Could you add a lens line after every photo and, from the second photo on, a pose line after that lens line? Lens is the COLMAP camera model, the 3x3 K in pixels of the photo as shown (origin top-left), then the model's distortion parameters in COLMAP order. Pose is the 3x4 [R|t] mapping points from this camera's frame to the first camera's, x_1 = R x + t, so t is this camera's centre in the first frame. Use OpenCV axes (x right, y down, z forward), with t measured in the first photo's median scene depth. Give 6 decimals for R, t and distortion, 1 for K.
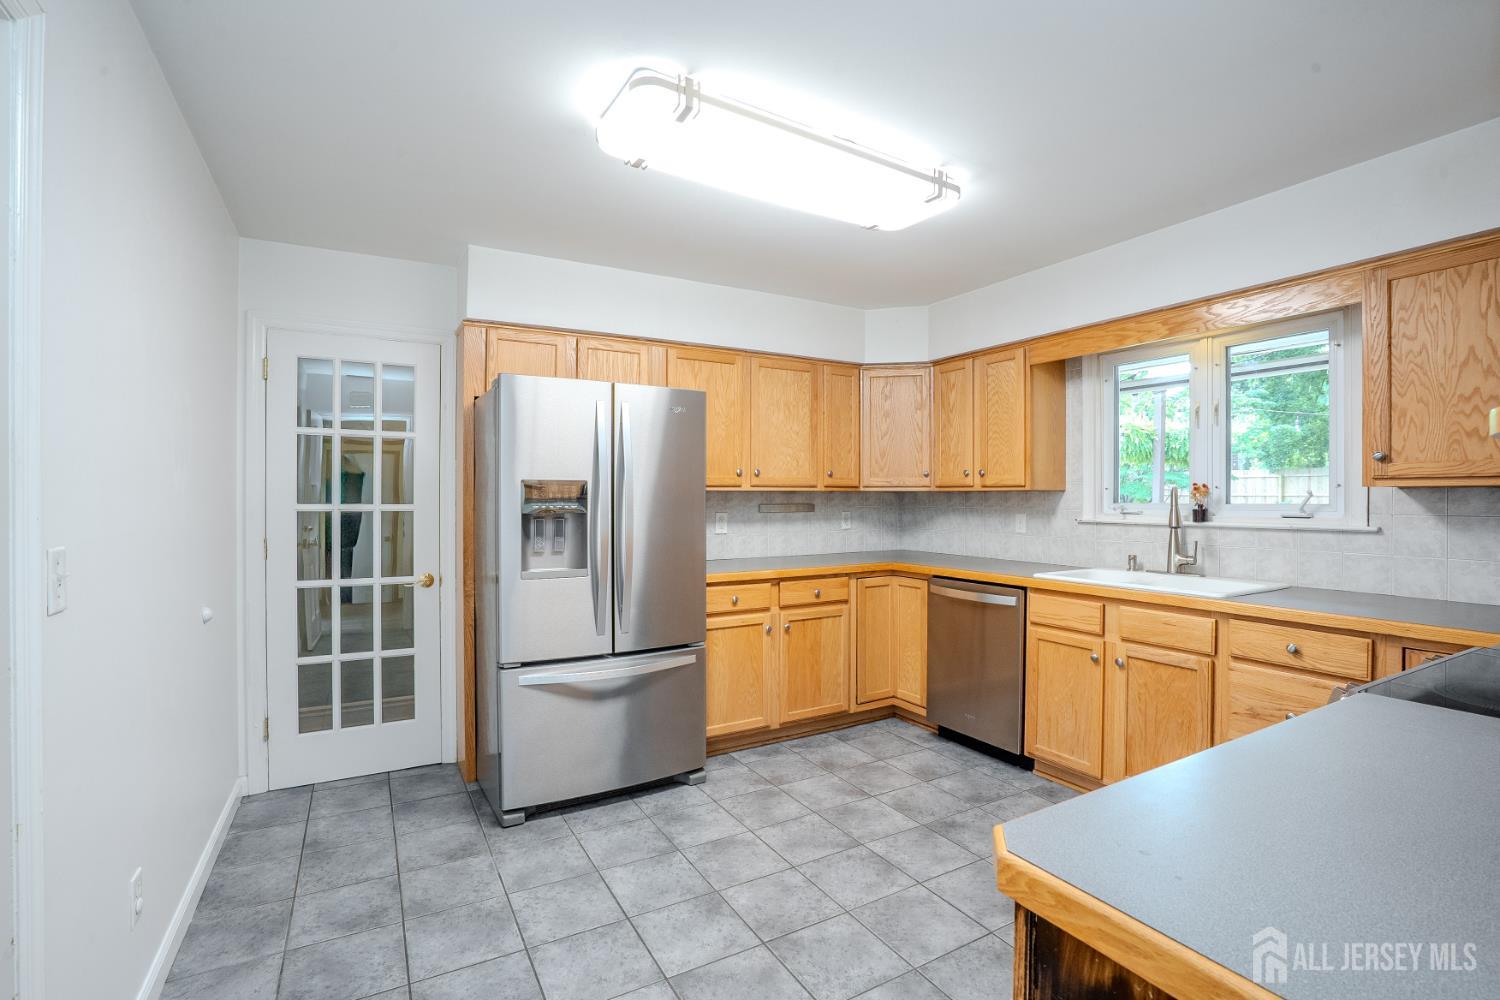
lens RADIAL K [[689.7, 0, 752.1], [0, 689.7, 501.8], [0, 0, 1]] dist [-0.048982, 0.017560]
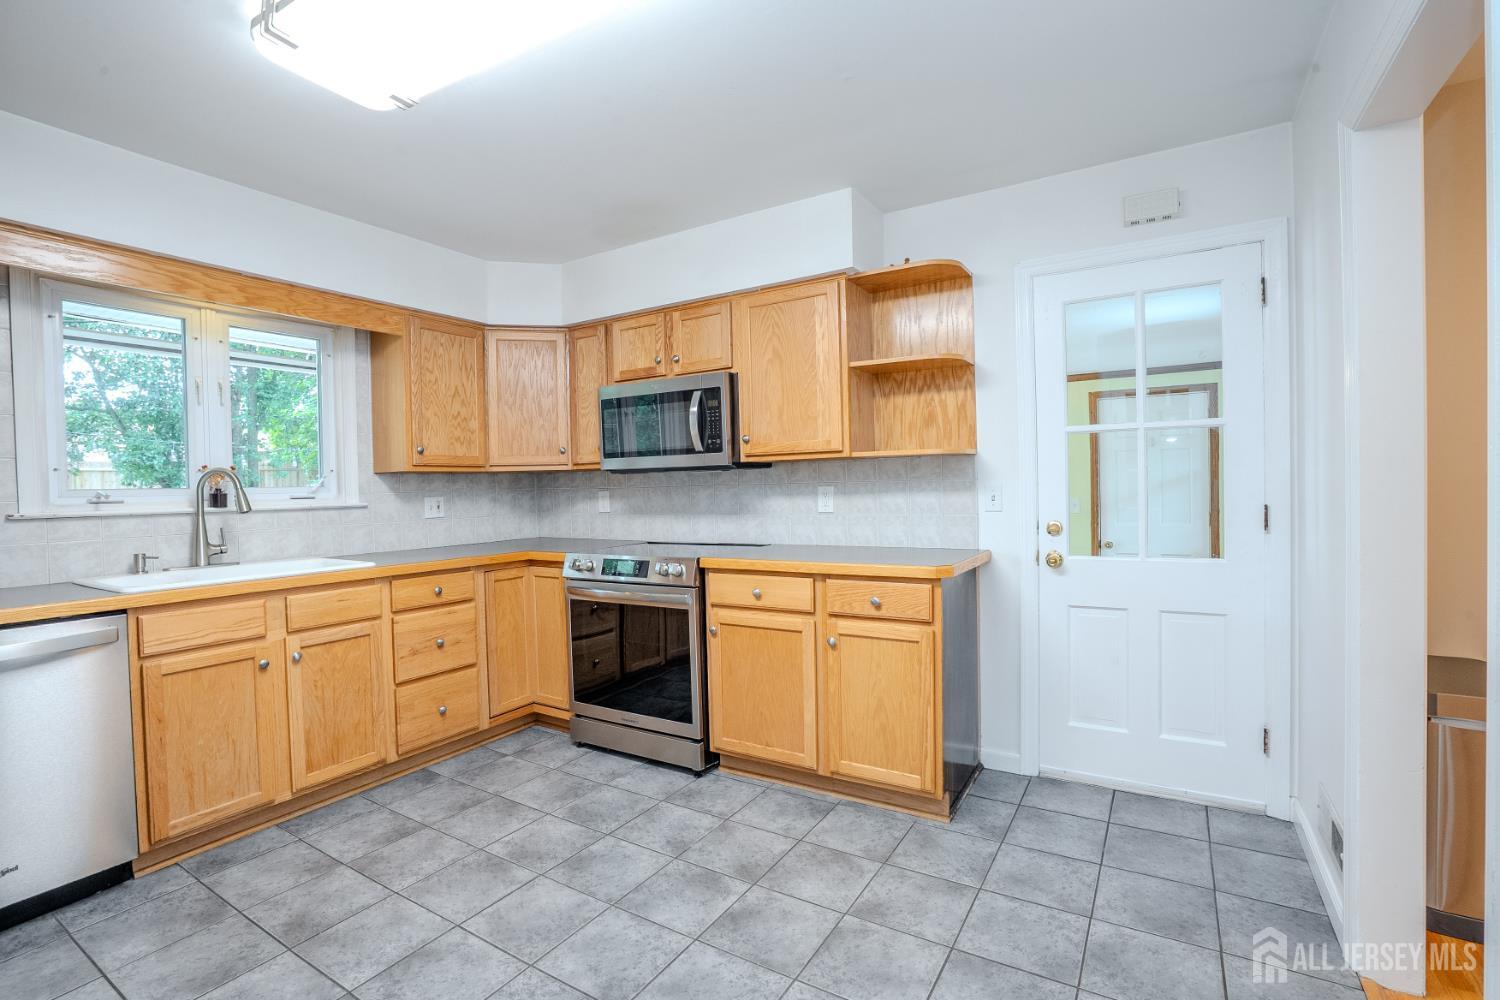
lens RADIAL K [[689.7, 0, 745.3], [0, 689.7, 499.5], [0, 0, 1]] dist [-0.048982, 0.017560]
pose [[-0.471496, -0.007323, 0.881838, -0.534010], [0.024930, 0.999455, 0.021629, 0.018298], [-0.881516, 0.032182, -0.471057, 0.861930]]
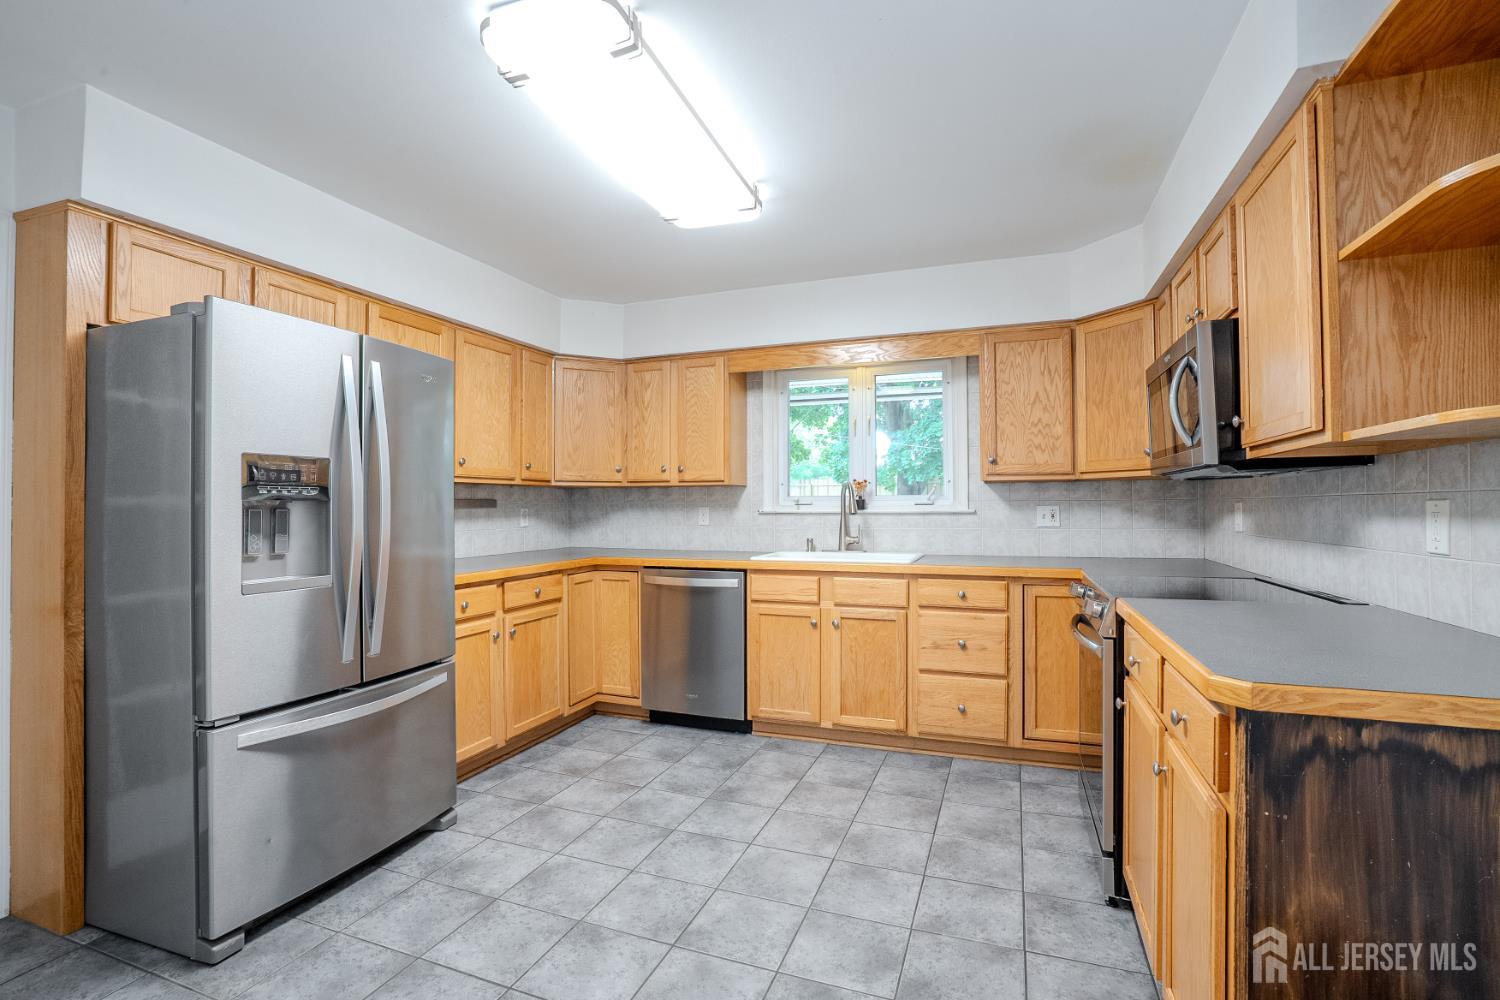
lens RADIAL K [[689.7, 0, 750.6], [0, 689.7, 499.9], [0, 0, 1]] dist [-0.048982, 0.017560]
pose [[0.773019, 0.001506, 0.634382, -0.352750], [0.007920, 0.999896, -0.012025, 0.027134], [-0.634334, 0.014320, 0.772926, 0.131726]]
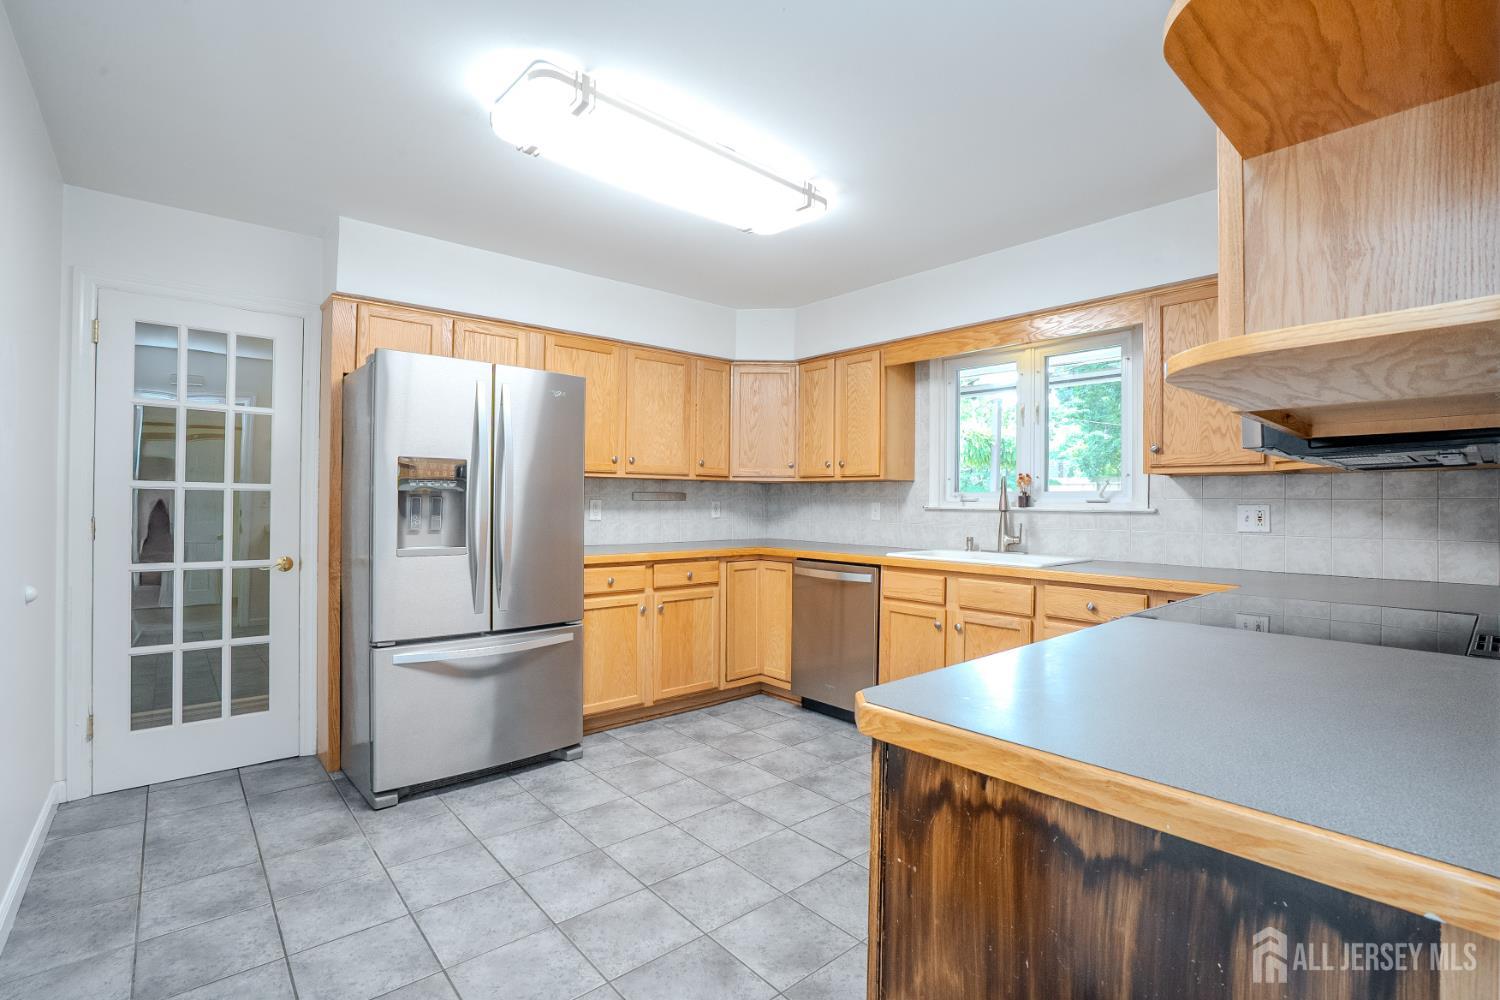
lens RADIAL K [[689.7, 0, 749.8], [0, 689.7, 501.3], [0, 0, 1]] dist [-0.048982, 0.017560]
pose [[0.981286, 0.008656, 0.192361, -0.024539], [-0.007631, 0.999952, -0.006068, 0.032979], [-0.192404, 0.004487, 0.981306, -0.061757]]
